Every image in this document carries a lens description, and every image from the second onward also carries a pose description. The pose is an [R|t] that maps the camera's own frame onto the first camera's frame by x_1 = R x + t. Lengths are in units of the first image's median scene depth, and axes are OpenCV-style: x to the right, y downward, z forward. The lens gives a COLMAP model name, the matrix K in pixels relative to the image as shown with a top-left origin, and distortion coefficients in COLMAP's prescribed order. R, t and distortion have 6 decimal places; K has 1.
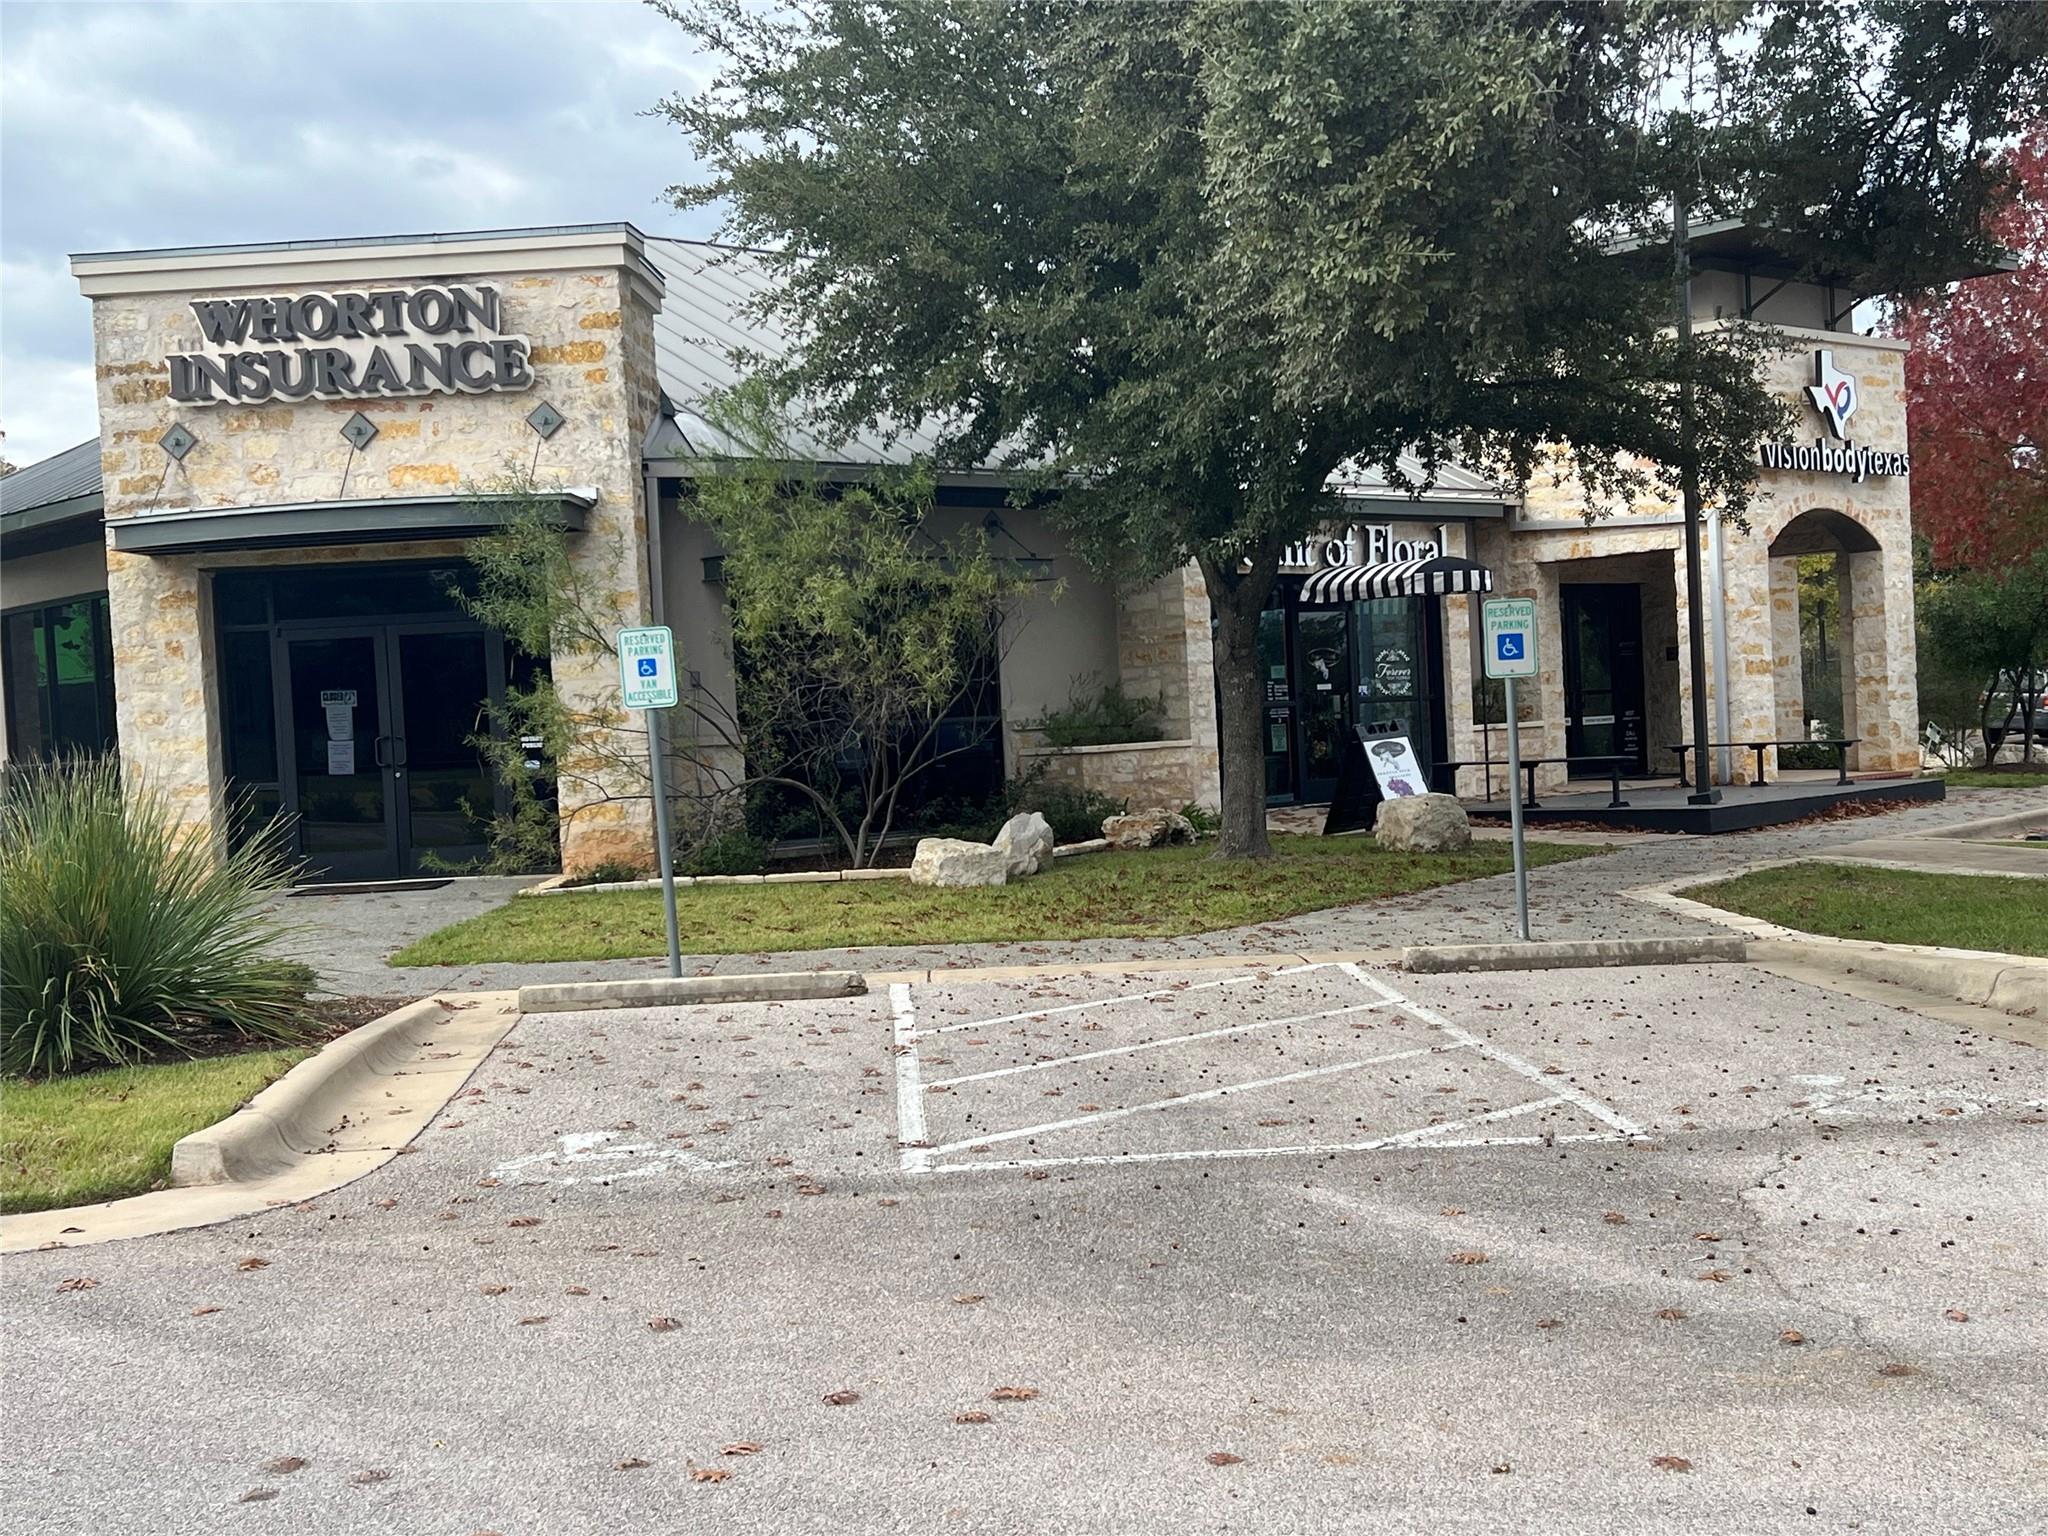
lens RADIAL K [[2404.2, 0, 1038.7], [0, 2404.2, 770.1], [0, 0, 1]] dist [0.235582, -0.780113]
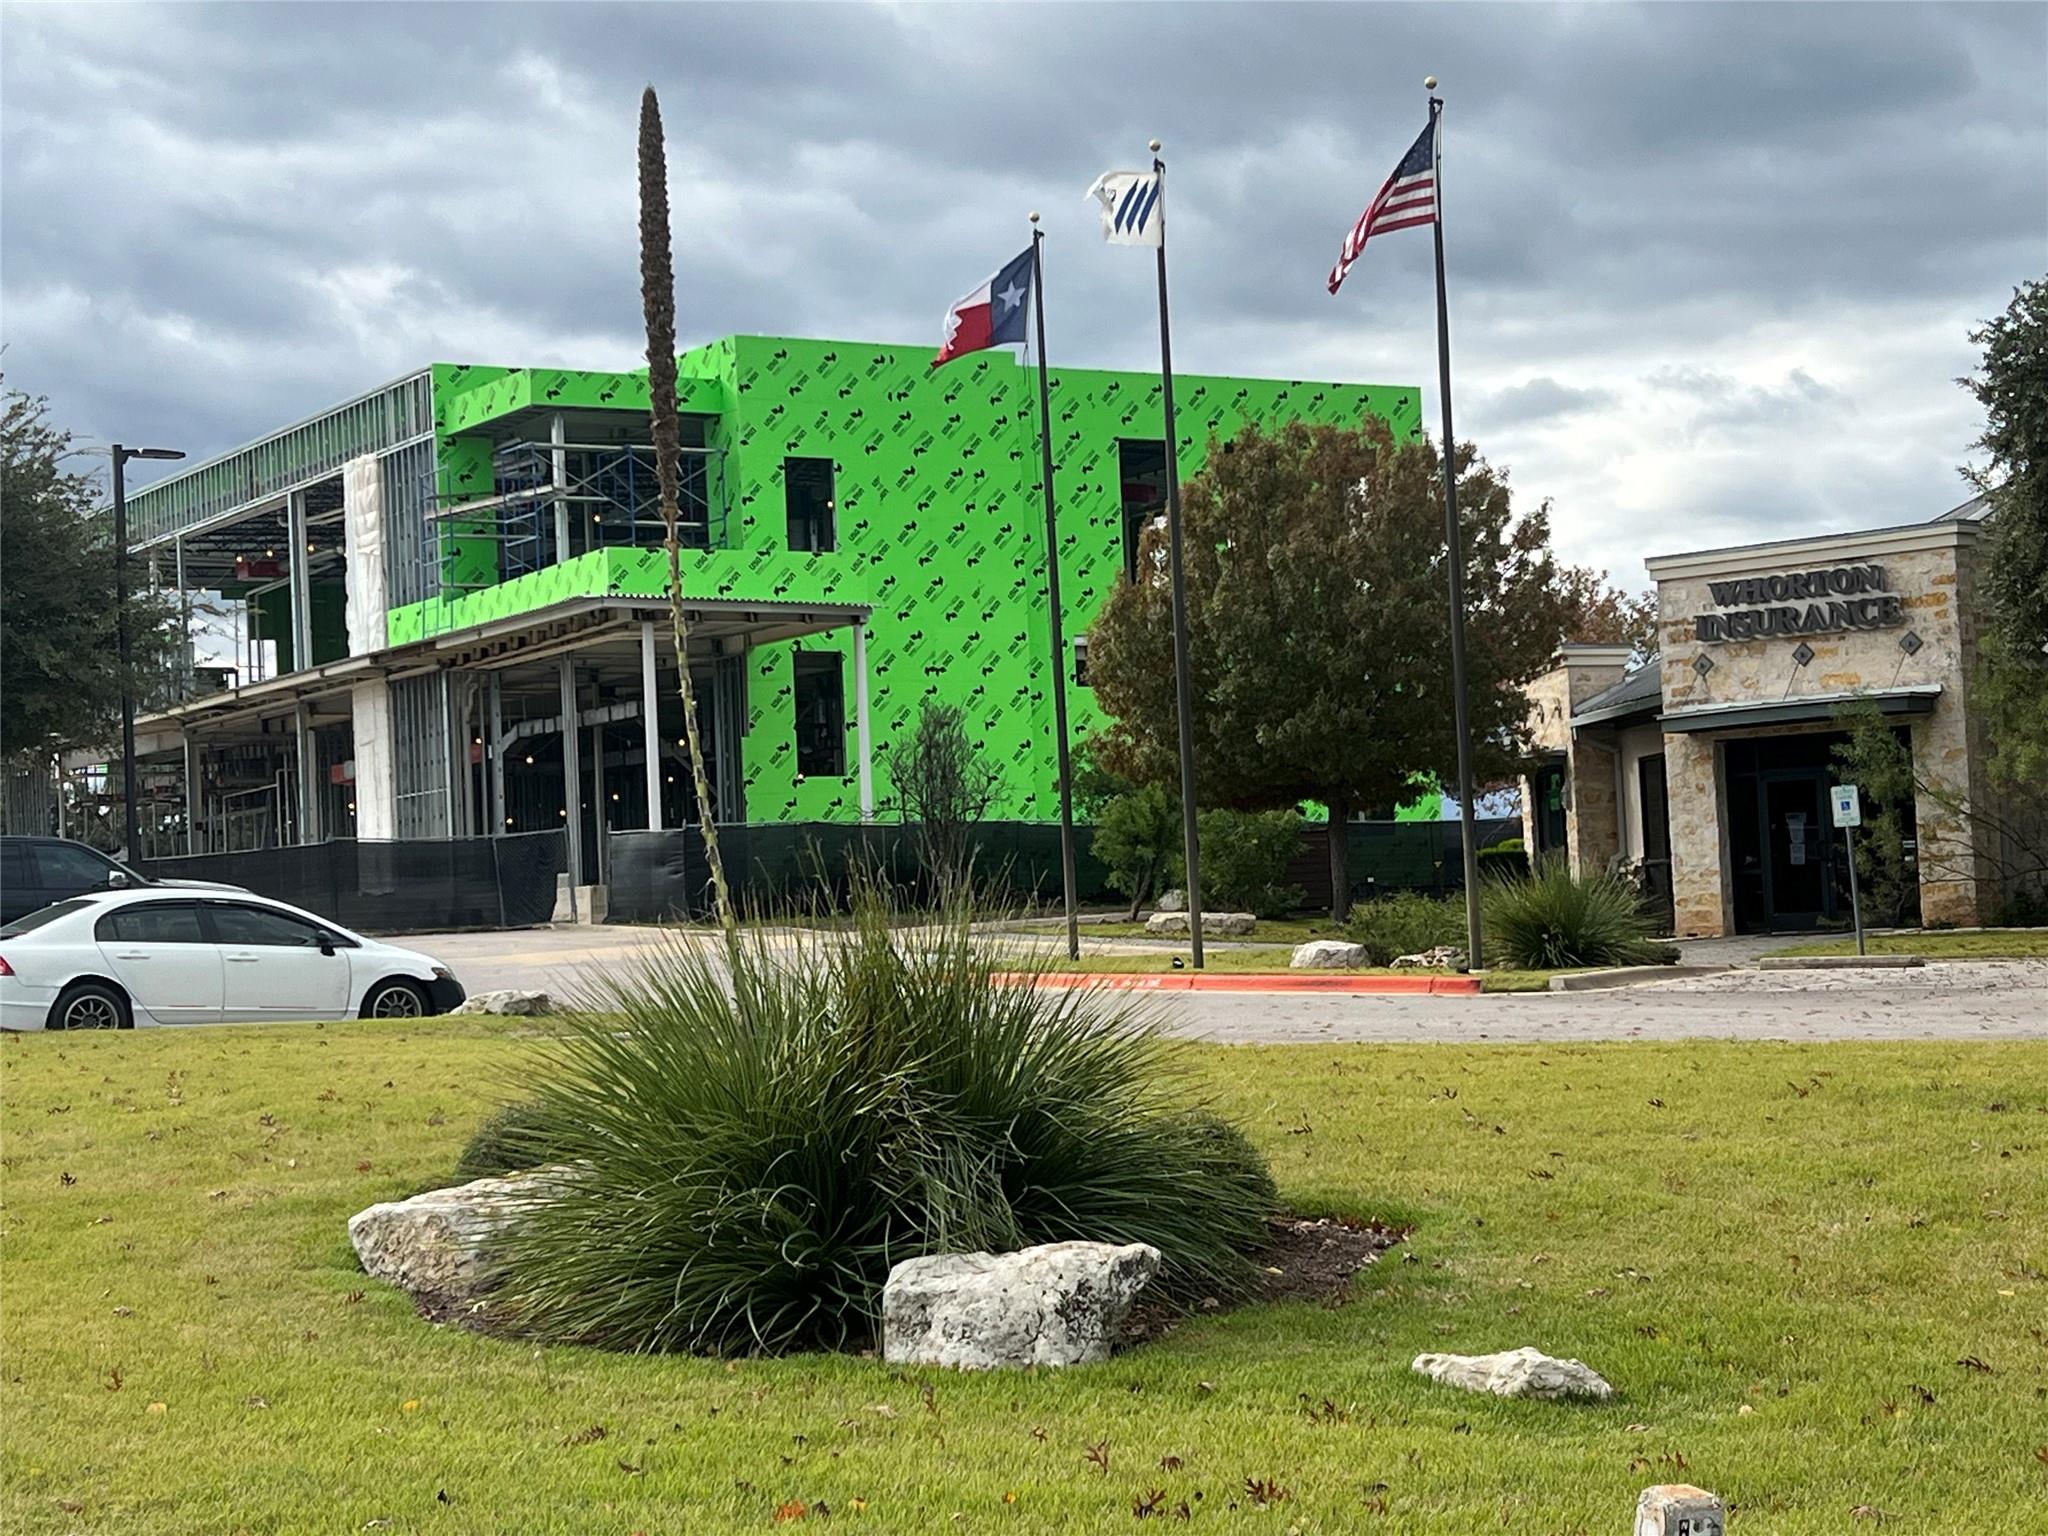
lens RADIAL K [[3436.9, 0, 1000.3], [0, 3436.9, 768.3], [0, 0, 1]] dist [0.206000, -0.662777]
pose [[0.790866, -0.015556, -0.611791, 0.716117], [-0.005759, 0.999443, -0.032857, 0.016963], [0.611962, 0.029509, 0.790337, -1.163763]]
